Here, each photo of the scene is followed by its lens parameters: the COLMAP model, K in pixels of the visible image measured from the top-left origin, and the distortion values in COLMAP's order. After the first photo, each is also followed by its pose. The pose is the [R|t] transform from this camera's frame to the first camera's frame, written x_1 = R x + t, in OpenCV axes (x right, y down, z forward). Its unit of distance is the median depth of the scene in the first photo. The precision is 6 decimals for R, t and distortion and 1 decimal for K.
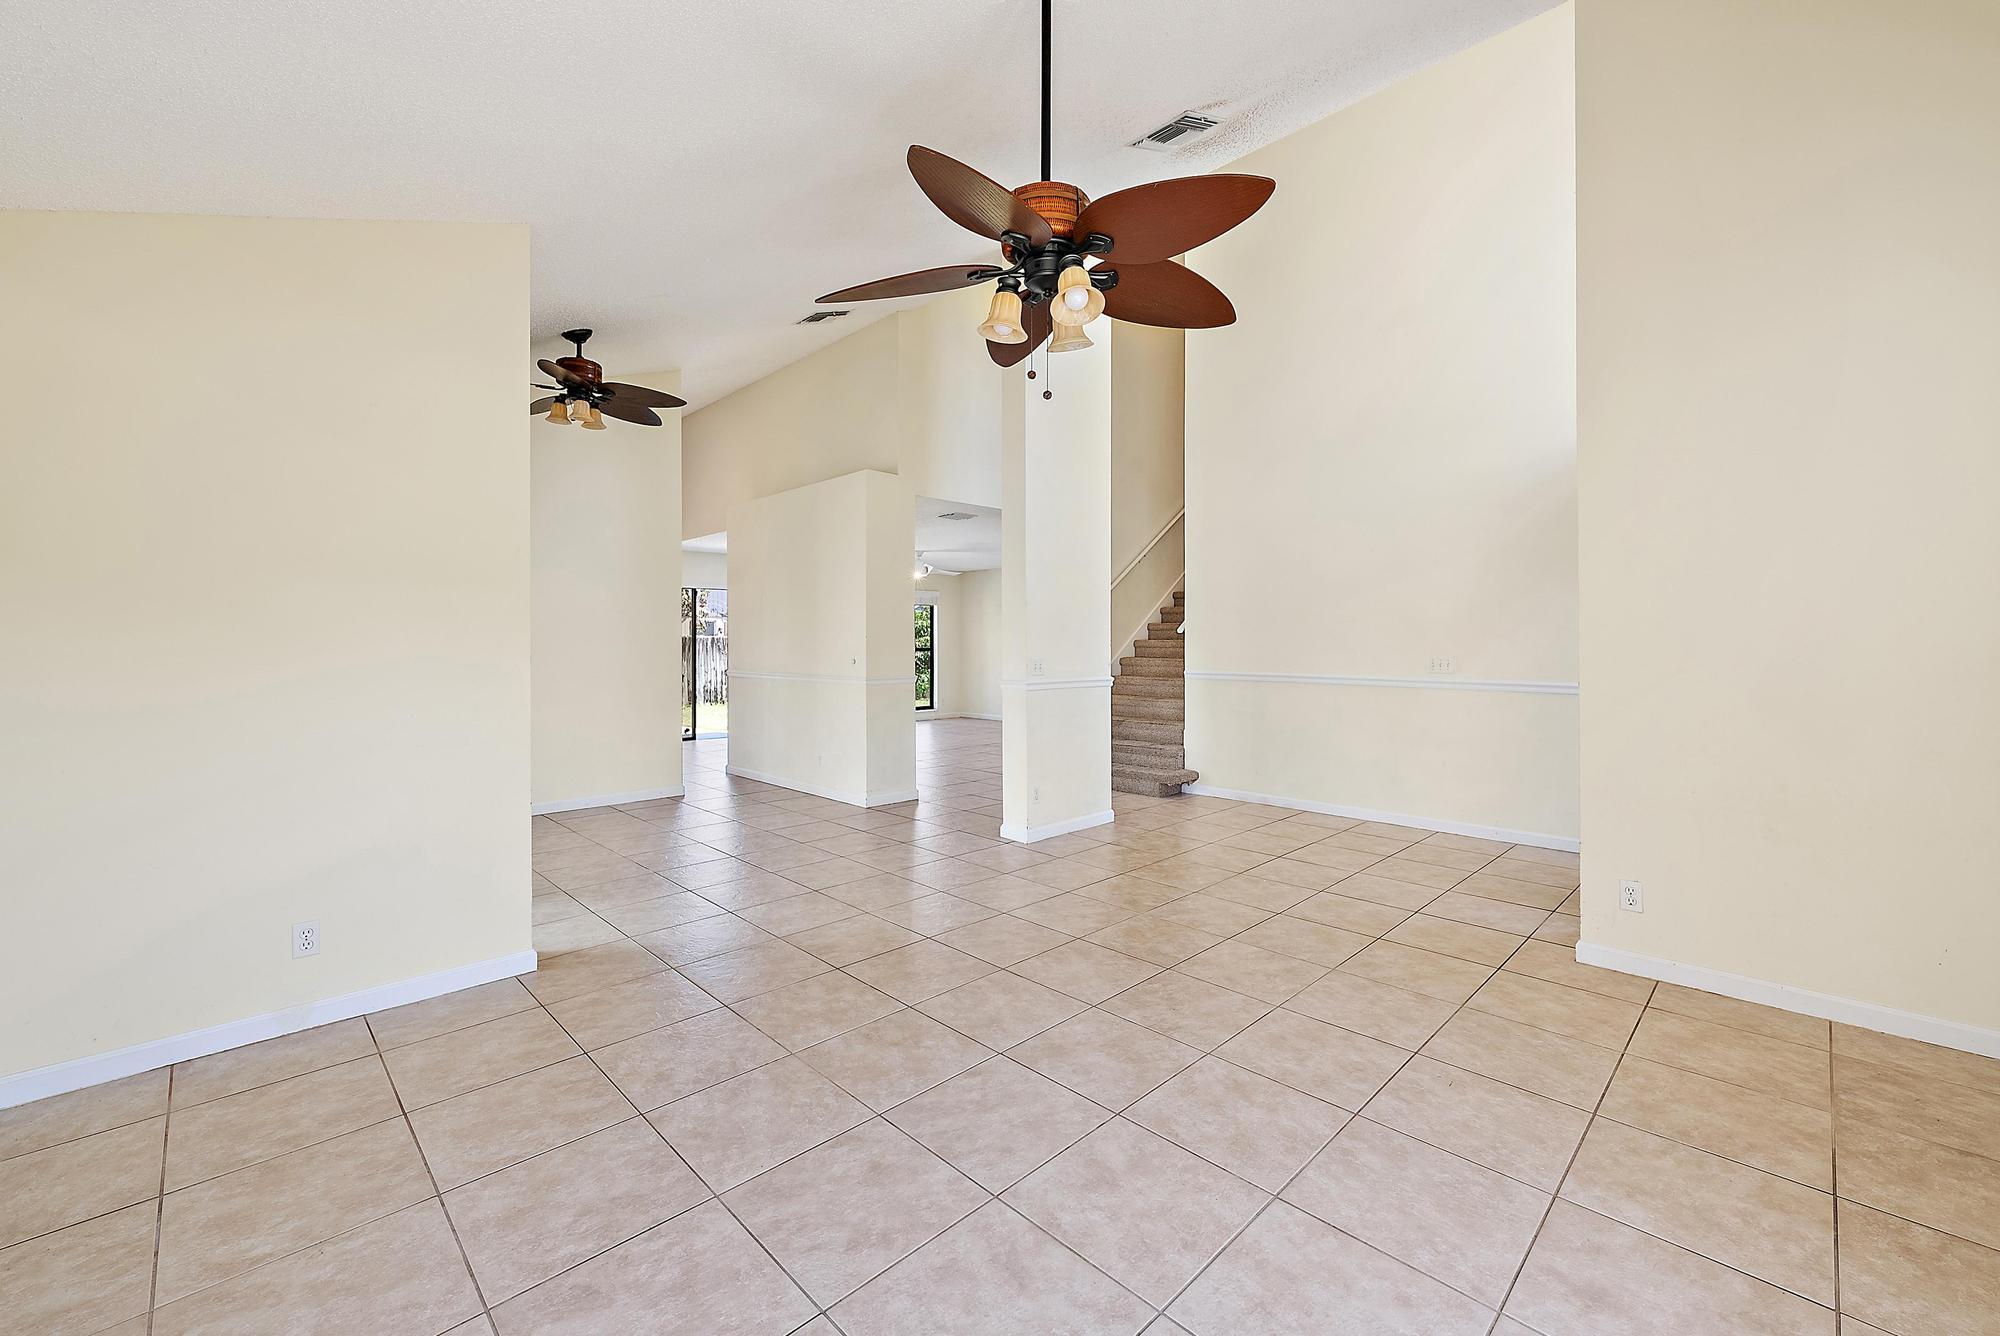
lens RADIAL K [[808.4, 0, 1006.0], [0, 808.4, 641.2], [0, 0, 1]] dist [0.001433, 0.000263]
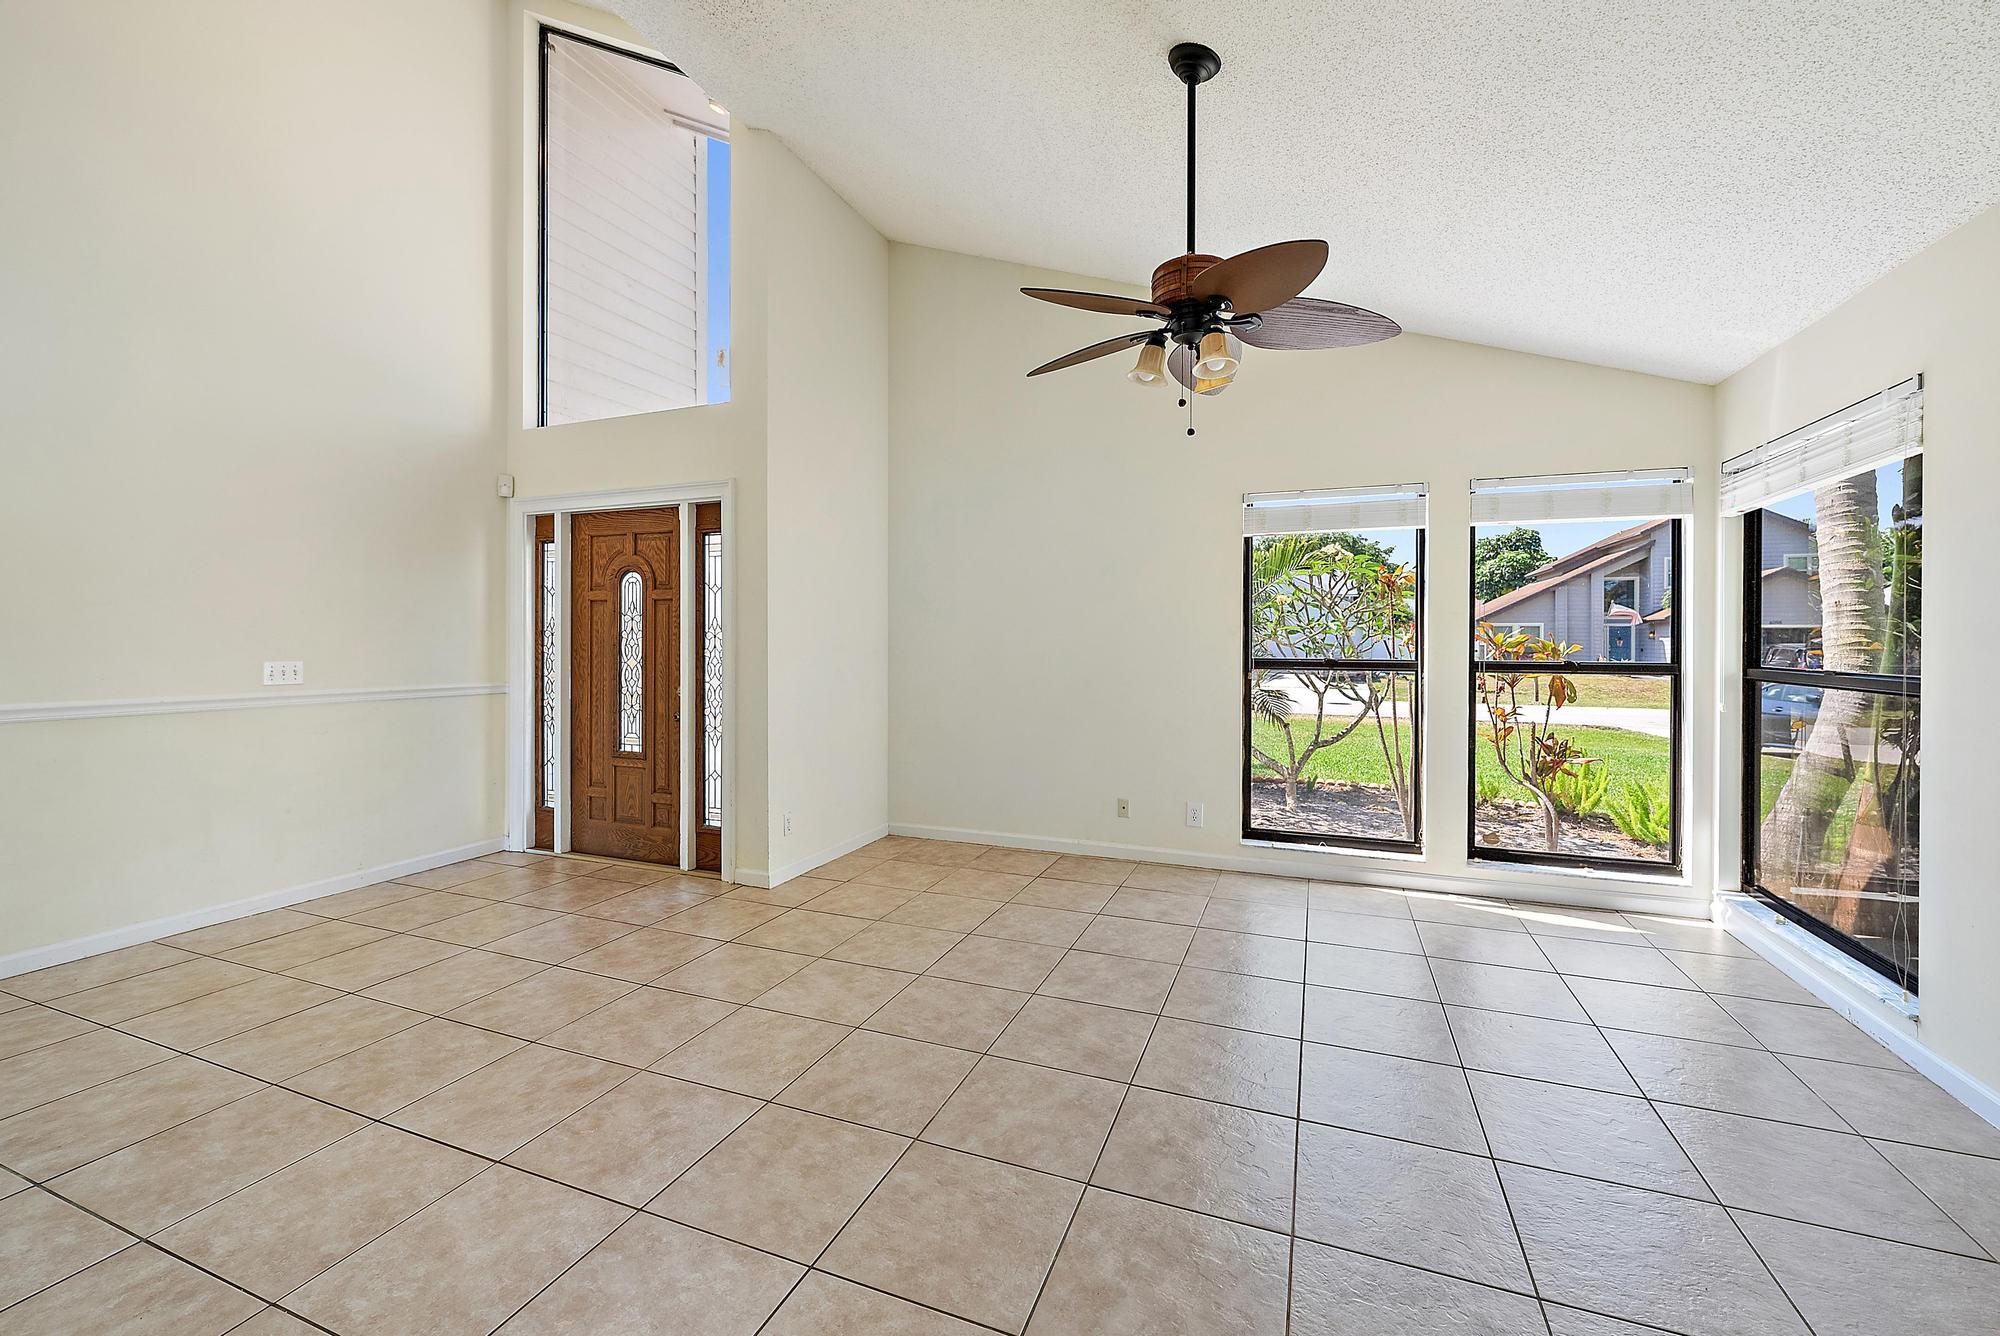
lens RADIAL K [[808.4, 0, 1006.0], [0, 808.4, 641.2], [0, 0, 1]] dist [0.001433, 0.000263]
pose [[-0.408470, -0.002055, 0.912769, -0.691448], [-0.000588, 0.999998, 0.001988, -0.002110], [-0.912771, 0.000276, -0.408471, 1.308830]]
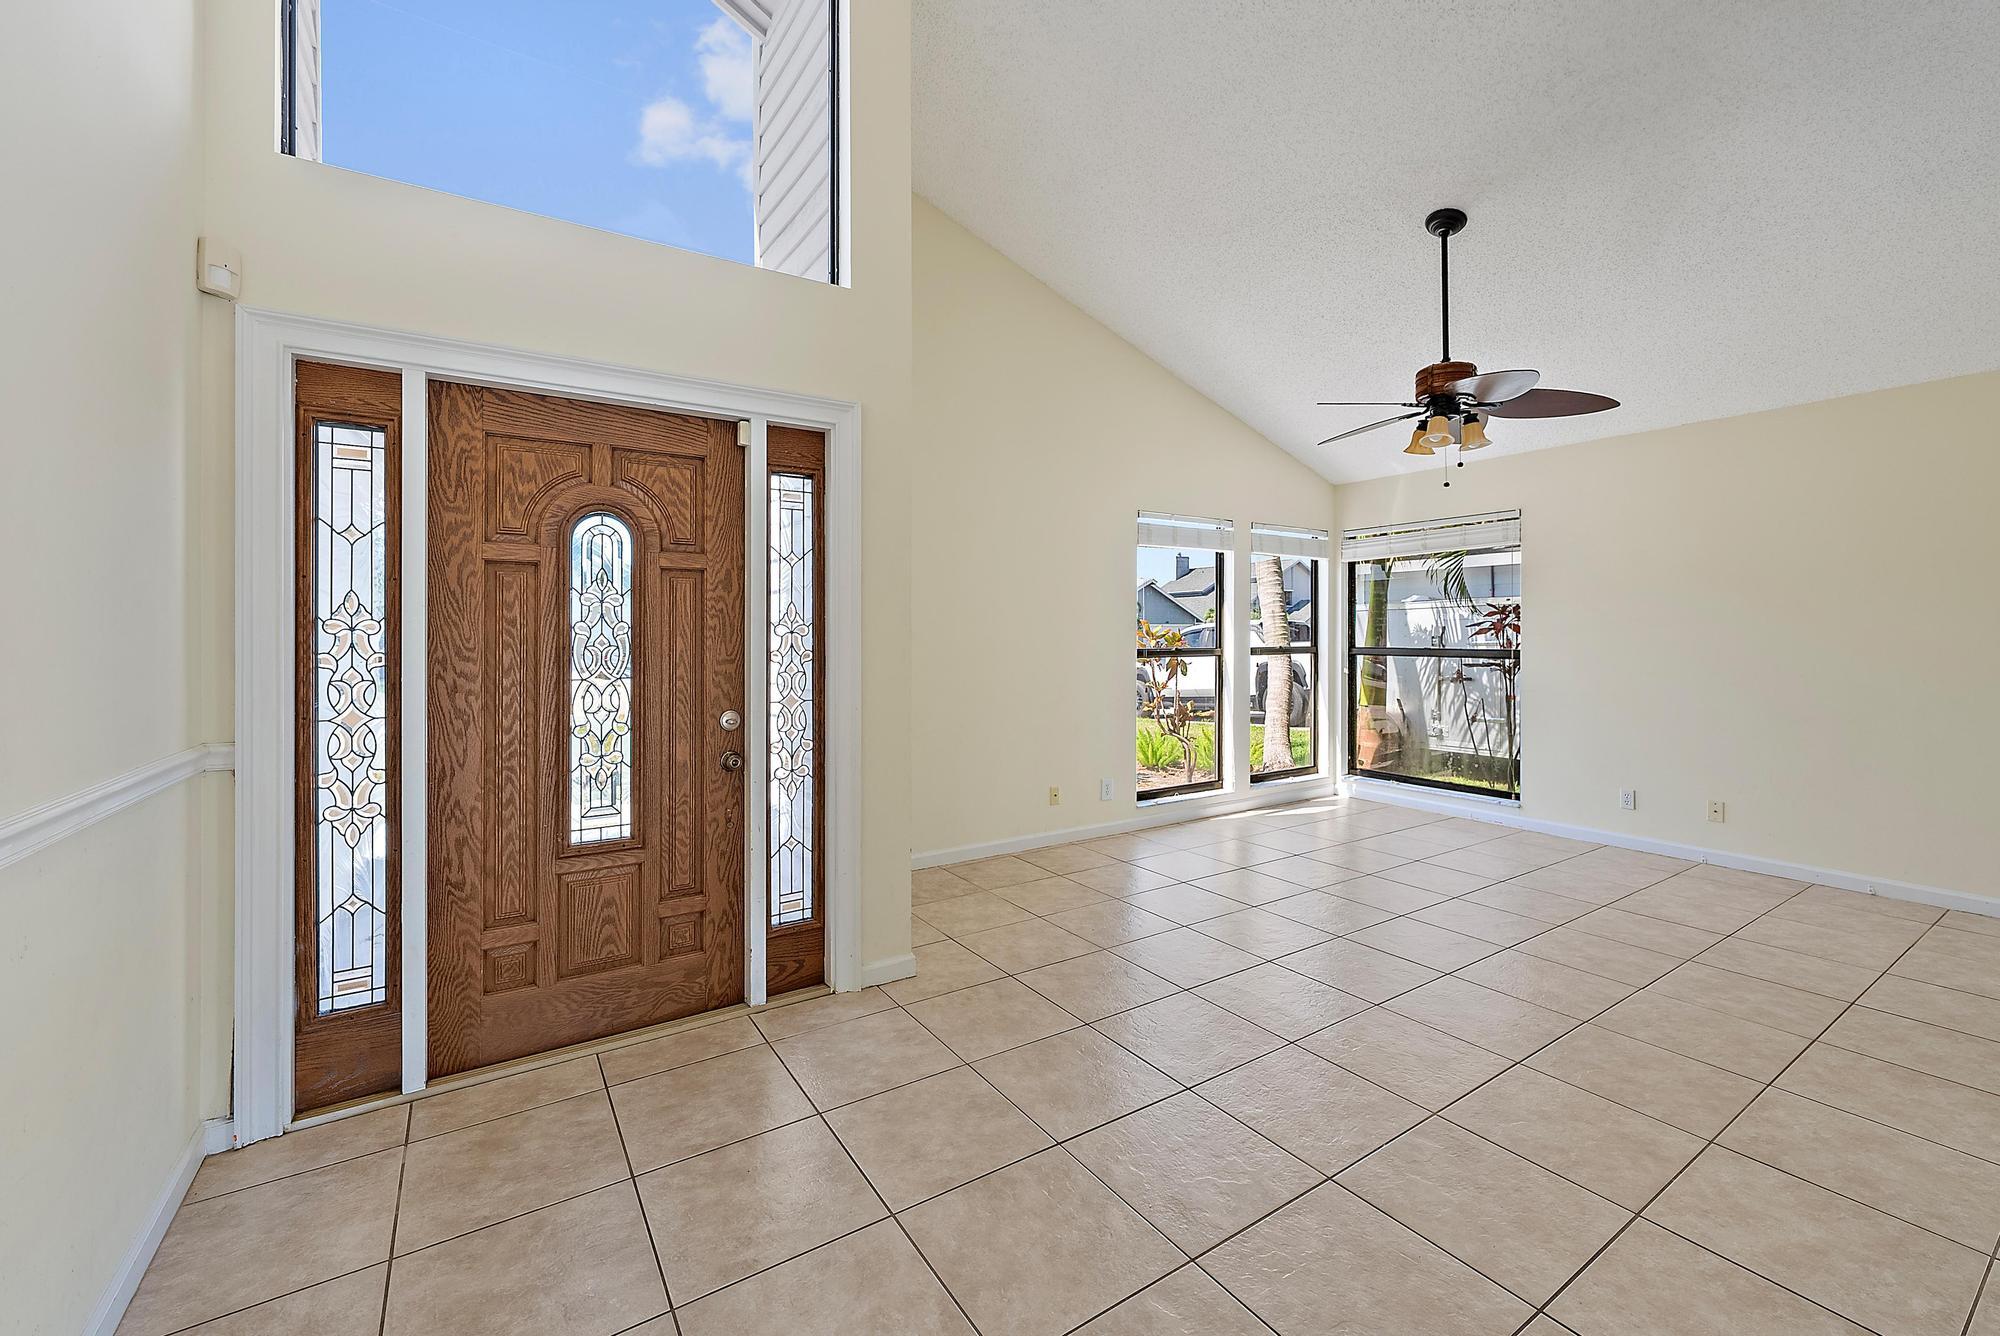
lens RADIAL K [[814.5, 0, 1013.3], [0, 814.5, 628.0], [0, 0, 1]] dist [-0.001450, 0.000178]
pose [[-0.982197, 0.006217, 0.187749, 0.457378], [0.005041, 0.999965, -0.006737, -0.003622], [-0.187784, -0.005670, -0.982194, 2.121086]]
